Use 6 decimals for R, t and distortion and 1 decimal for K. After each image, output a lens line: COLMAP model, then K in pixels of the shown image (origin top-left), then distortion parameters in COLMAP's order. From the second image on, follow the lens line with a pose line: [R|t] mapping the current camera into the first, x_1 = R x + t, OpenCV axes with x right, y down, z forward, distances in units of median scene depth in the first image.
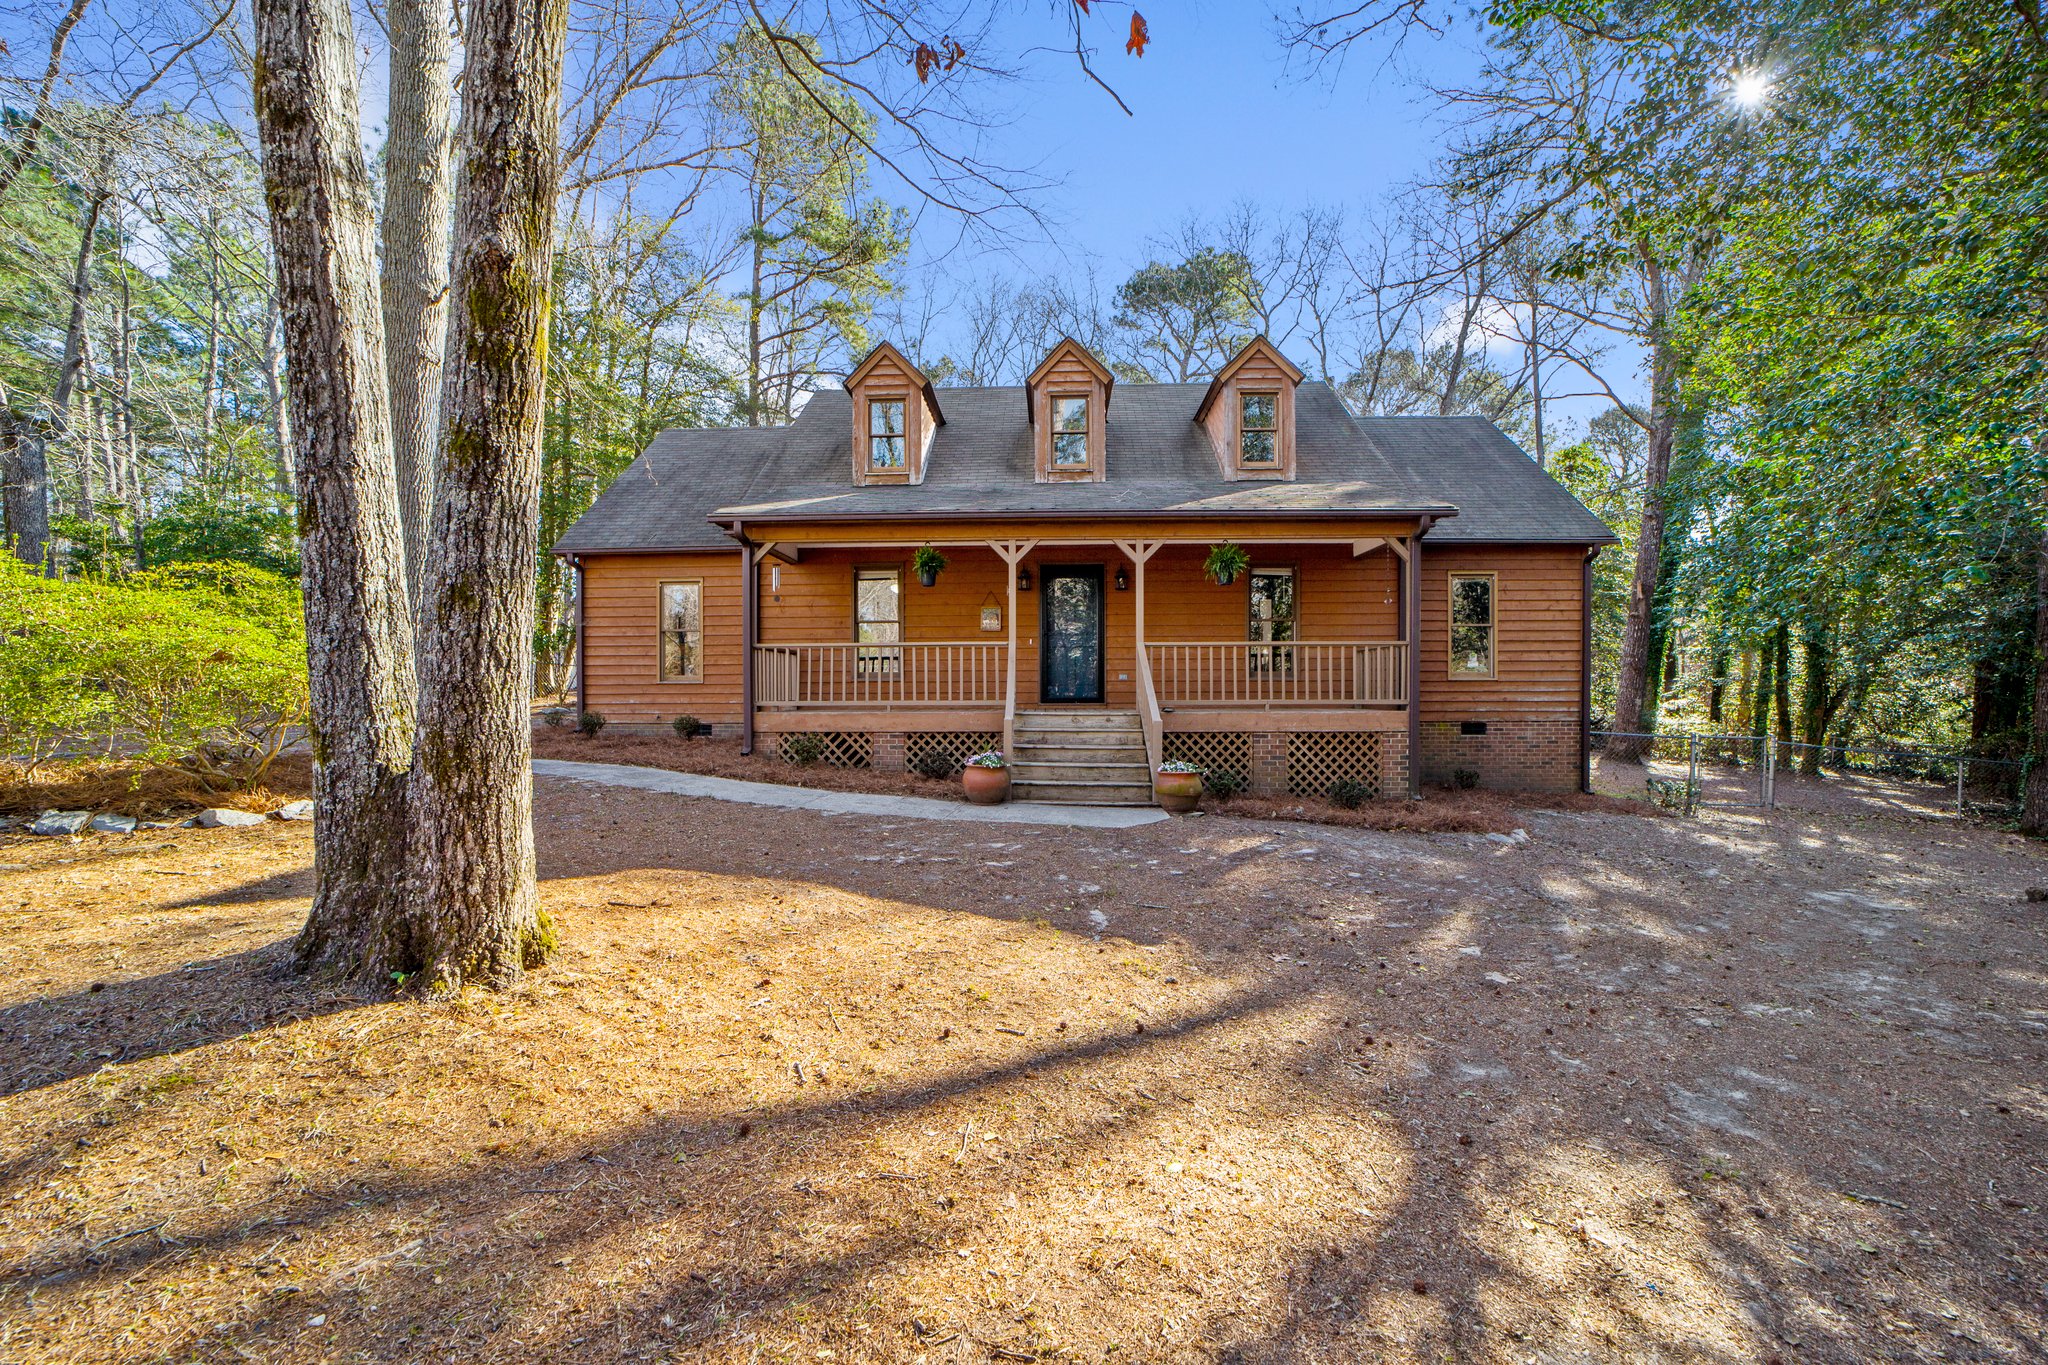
lens RADIAL K [[806.4, 0, 1024.4], [0, 806.4, 683.8], [0, 0, 1]] dist [-0.013998, -0.000183]
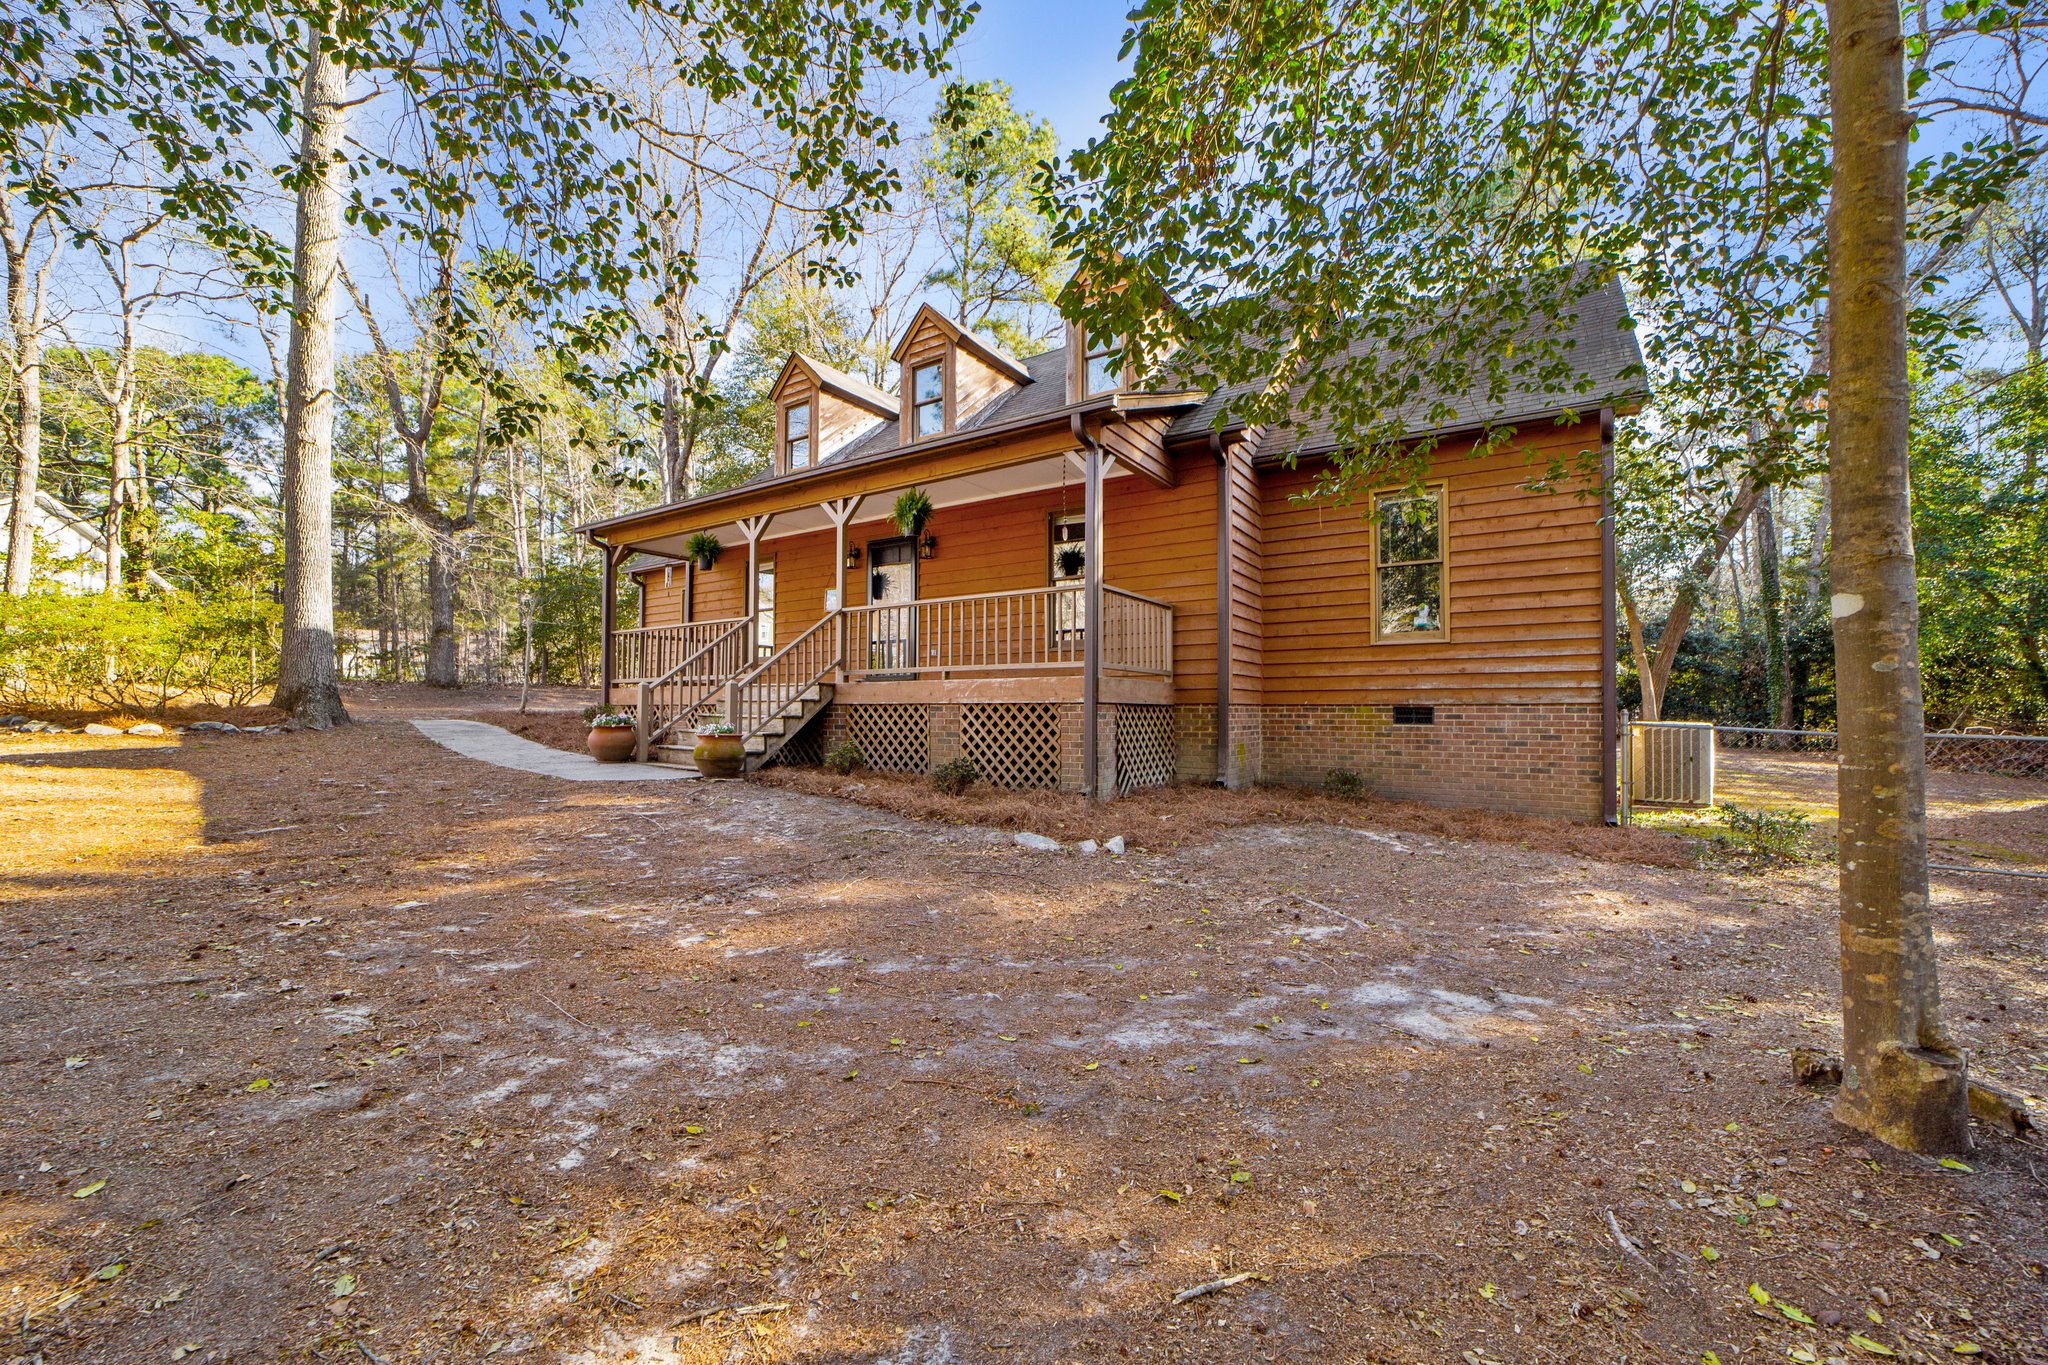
lens RADIAL K [[806.4, 0, 1022.7], [0, 806.4, 692.2], [0, 0, 1]] dist [-0.013998, -0.000183]
pose [[0.845298, -0.008696, -0.534225, 0.828691], [0.000117, 0.999871, -0.016092, 0.060725], [0.534296, 0.013540, 0.845189, 0.326105]]
